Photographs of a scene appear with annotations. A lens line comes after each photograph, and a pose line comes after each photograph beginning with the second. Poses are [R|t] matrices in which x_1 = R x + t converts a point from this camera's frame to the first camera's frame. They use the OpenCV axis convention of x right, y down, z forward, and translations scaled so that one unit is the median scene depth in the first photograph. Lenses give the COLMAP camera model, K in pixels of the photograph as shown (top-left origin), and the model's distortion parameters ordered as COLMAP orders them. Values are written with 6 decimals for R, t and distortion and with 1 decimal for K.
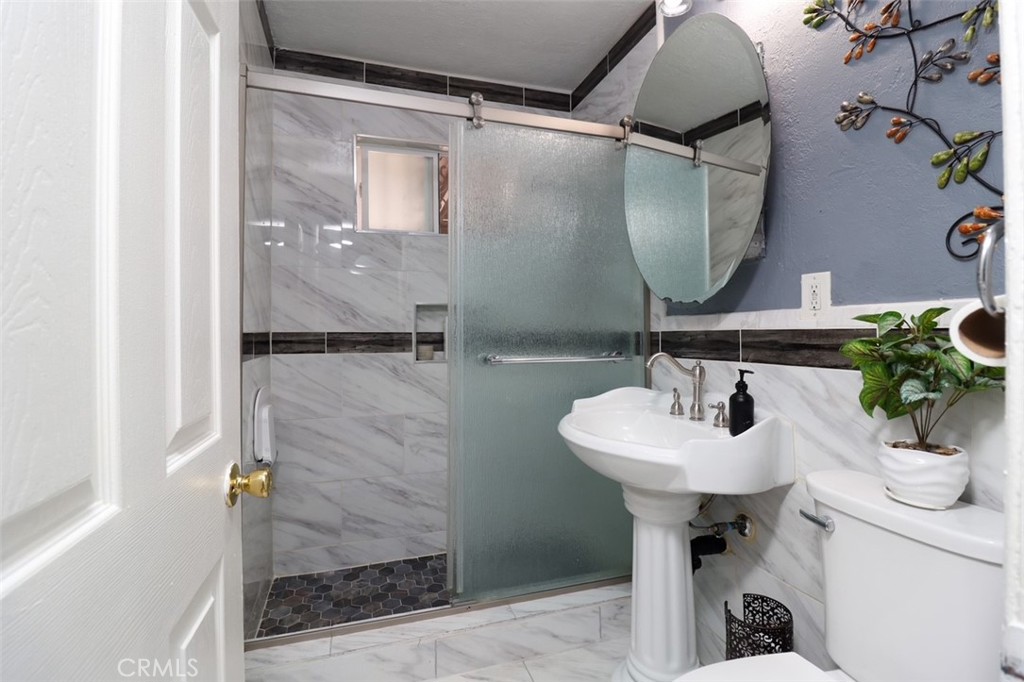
lens RADIAL K [[470.3, 0, 513.3], [0, 470.3, 333.5], [0, 0, 1]] dist [0.004170, -0.016447]
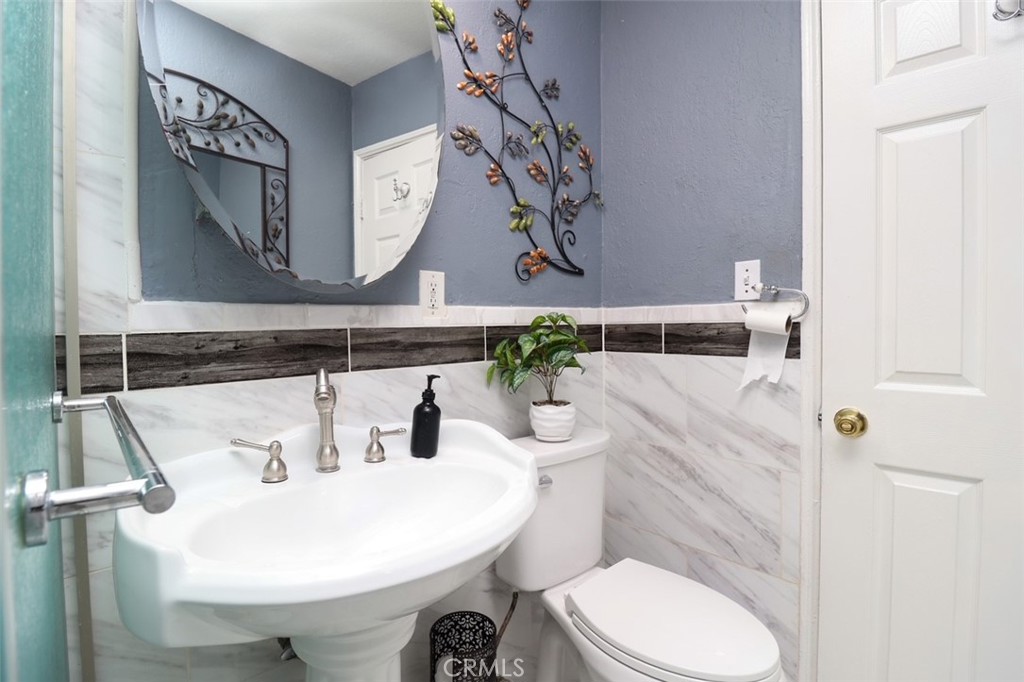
lens RADIAL K [[470.3, 0, 513.3], [0, 470.3, 333.5], [0, 0, 1]] dist [0.004170, -0.016447]
pose [[-0.395430, -0.001048, 0.918495, -0.340516], [0.019892, 0.999755, 0.009705, -0.001631], [-0.918280, 0.022108, -0.395313, 1.217586]]
